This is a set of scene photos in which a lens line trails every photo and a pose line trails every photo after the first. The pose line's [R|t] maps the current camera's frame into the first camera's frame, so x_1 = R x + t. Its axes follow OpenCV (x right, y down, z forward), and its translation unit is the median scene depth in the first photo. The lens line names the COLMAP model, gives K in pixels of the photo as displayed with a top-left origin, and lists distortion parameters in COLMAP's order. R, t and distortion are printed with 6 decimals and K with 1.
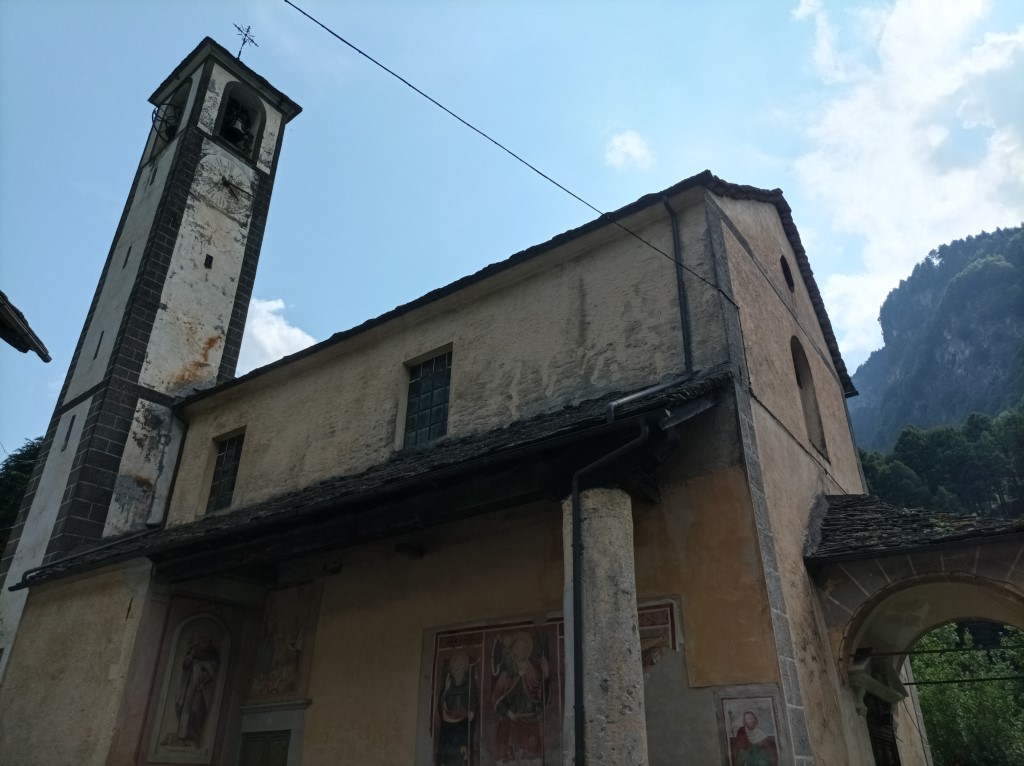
lens RADIAL K [[764.0, 0, 512.5], [0, 764.0, 376.6], [0, 0, 1]] dist [0.038669, -0.039374]
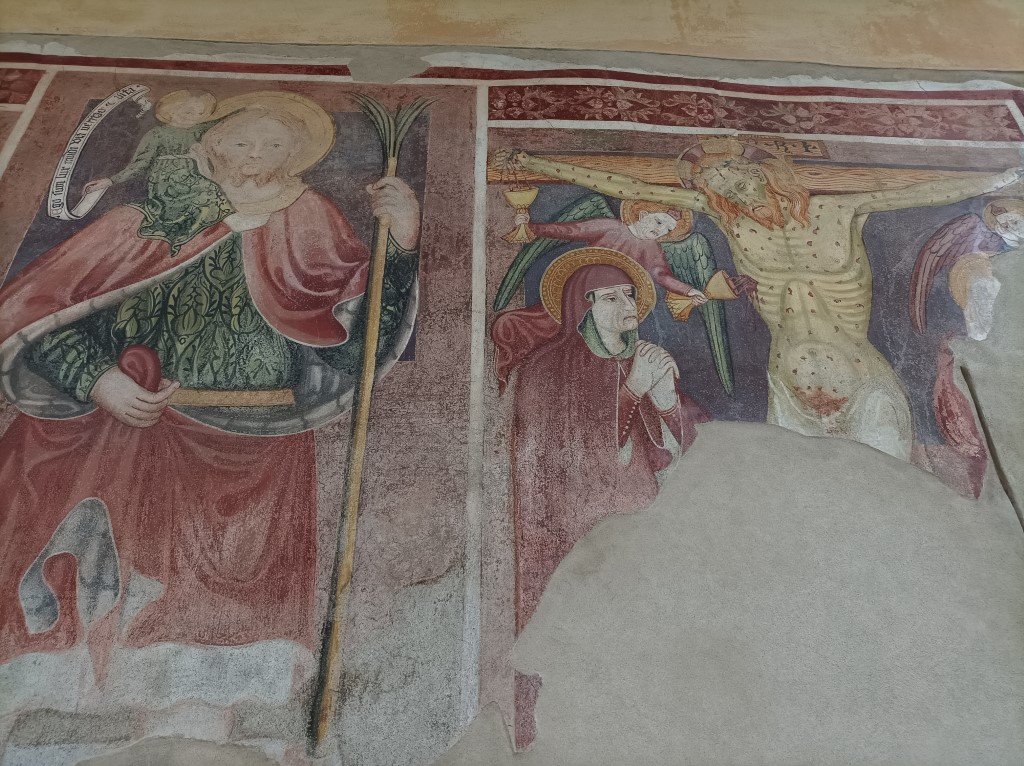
lens RADIAL K [[762.1, 0, 512.0], [0, 762.1, 383.0], [0, 0, 1]] dist [0.023557, -0.009544]
pose [[0.792067, 0.322934, 0.518019, -0.017002], [-0.283541, 0.946140, -0.156281, 0.361015], [-0.540587, -0.023095, 0.840971, 0.671250]]
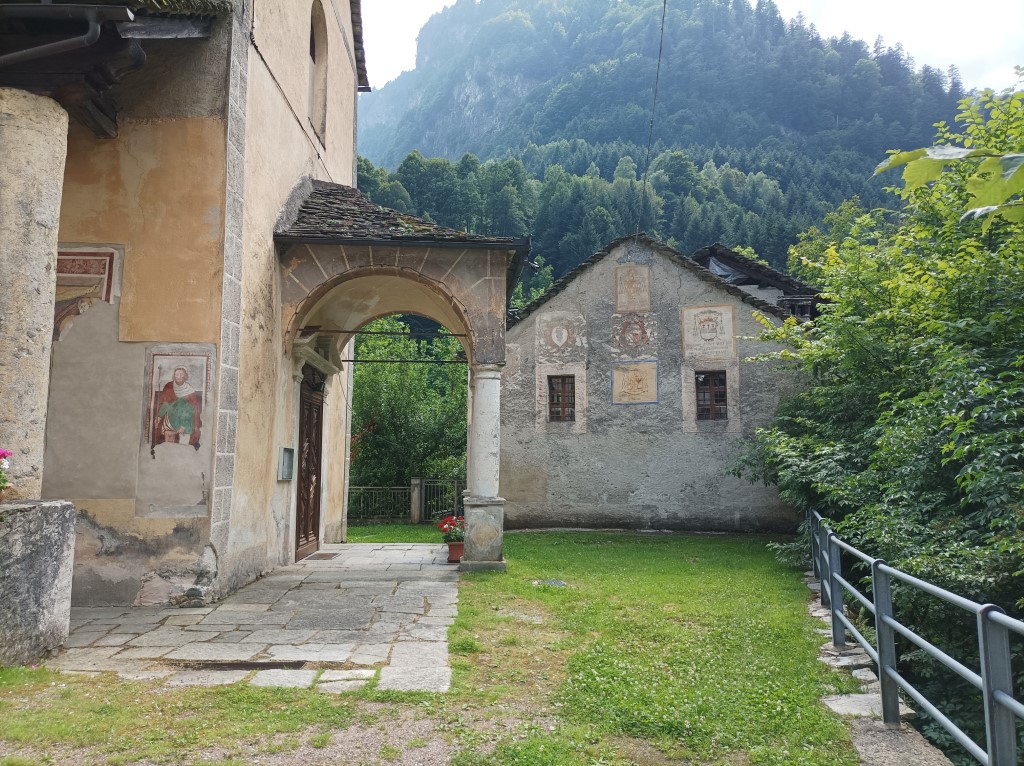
lens RADIAL K [[762.1, 0, 512.0], [0, 762.1, 383.0], [0, 0, 1]] dist [0.023557, -0.009544]
pose [[0.798451, 0.060407, 0.599021, 0.042030], [-0.291540, 0.909314, 0.296904, 0.027369], [-0.526763, -0.411702, 0.743654, 0.030989]]
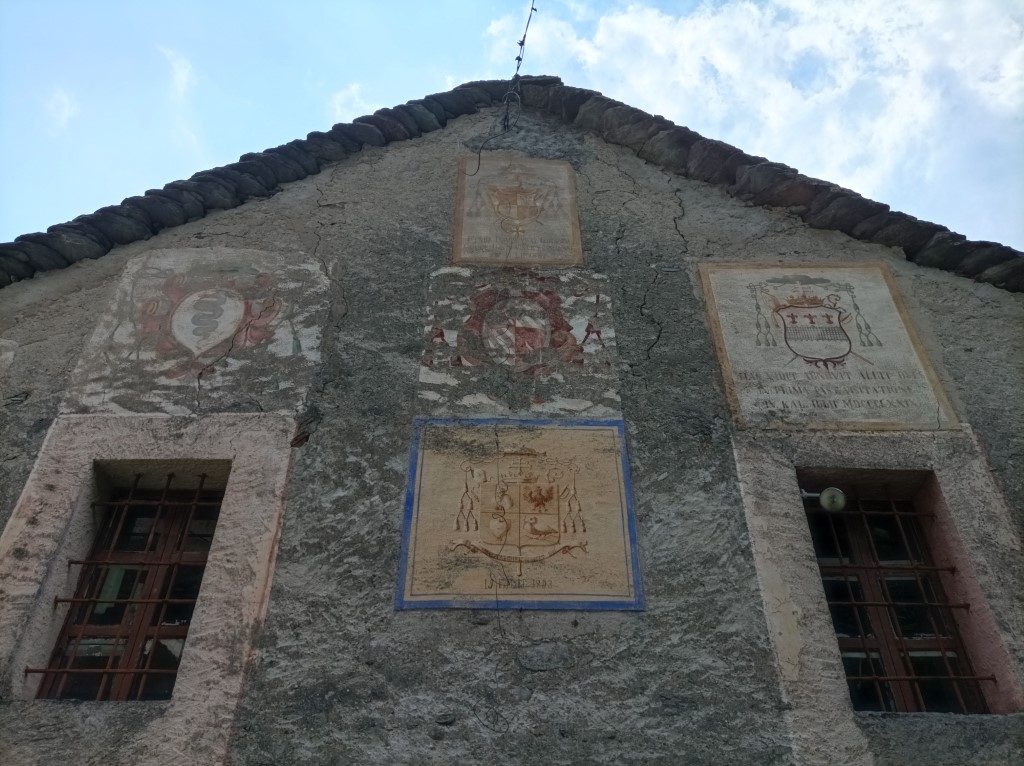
lens RADIAL K [[762.1, 0, 512.0], [0, 762.1, 383.0], [0, 0, 1]] dist [0.023557, -0.009544]
pose [[0.574326, 0.504519, 0.644678, 0.820592], [-0.399128, 0.860144, -0.317568, 0.415040], [-0.714735, -0.074921, 0.695371, 0.733269]]
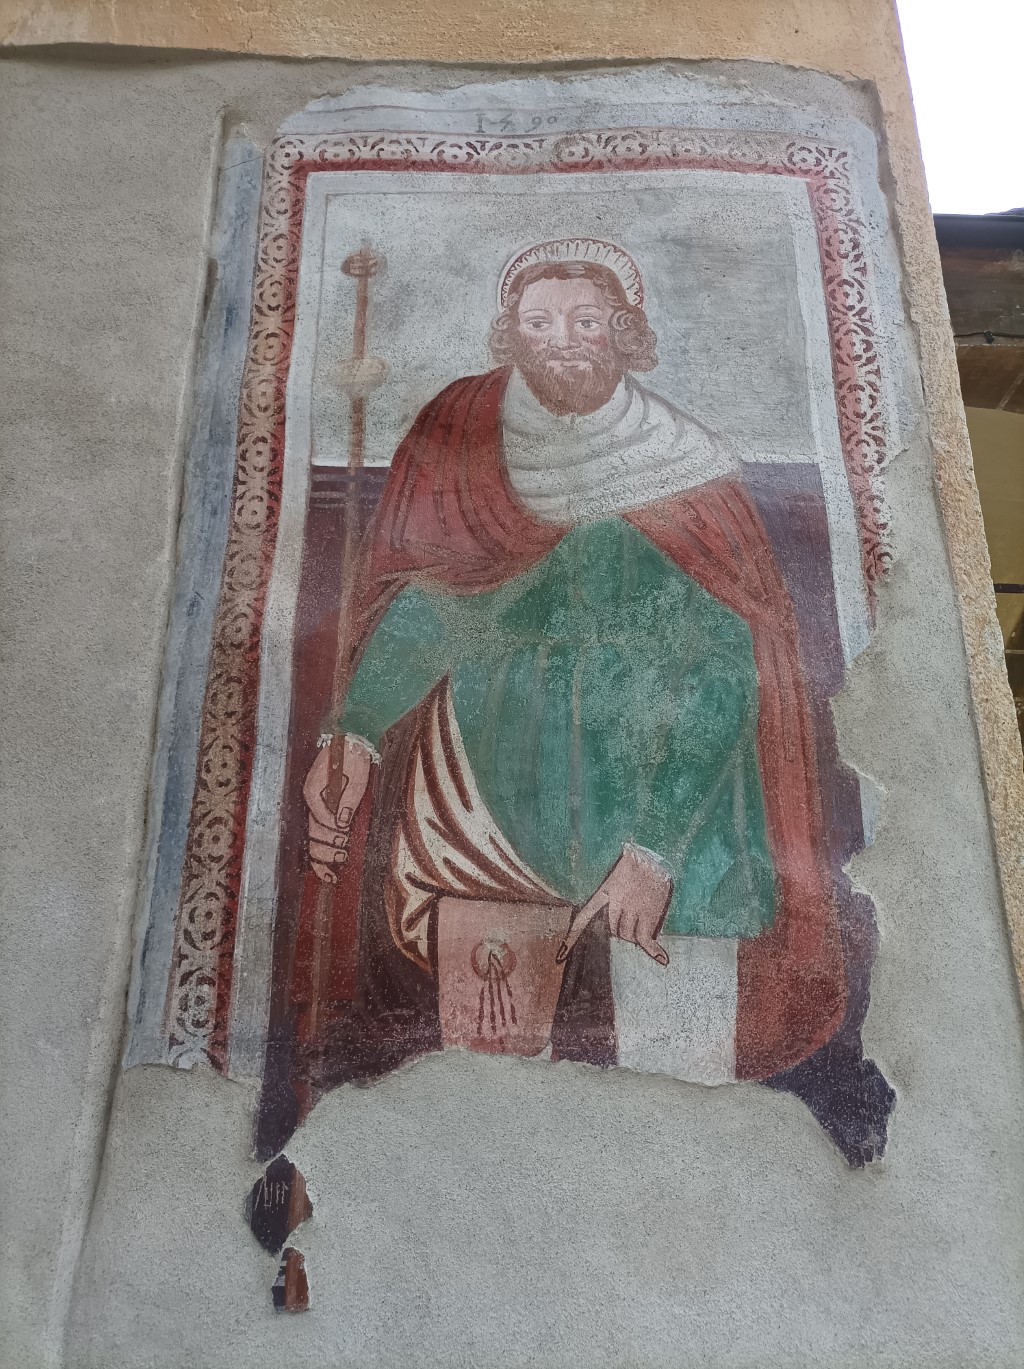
lens RADIAL K [[1021.4, 0, 512.0], [0, 1021.4, 684.5], [0, 0, 1]] dist [0.038669, -0.039374]
pose [[0.803930, 0.196646, 0.561273, 0.163287], [-0.280227, 0.957673, 0.065850, 0.328090], [-0.524566, -0.210223, 0.825007, 0.605446]]
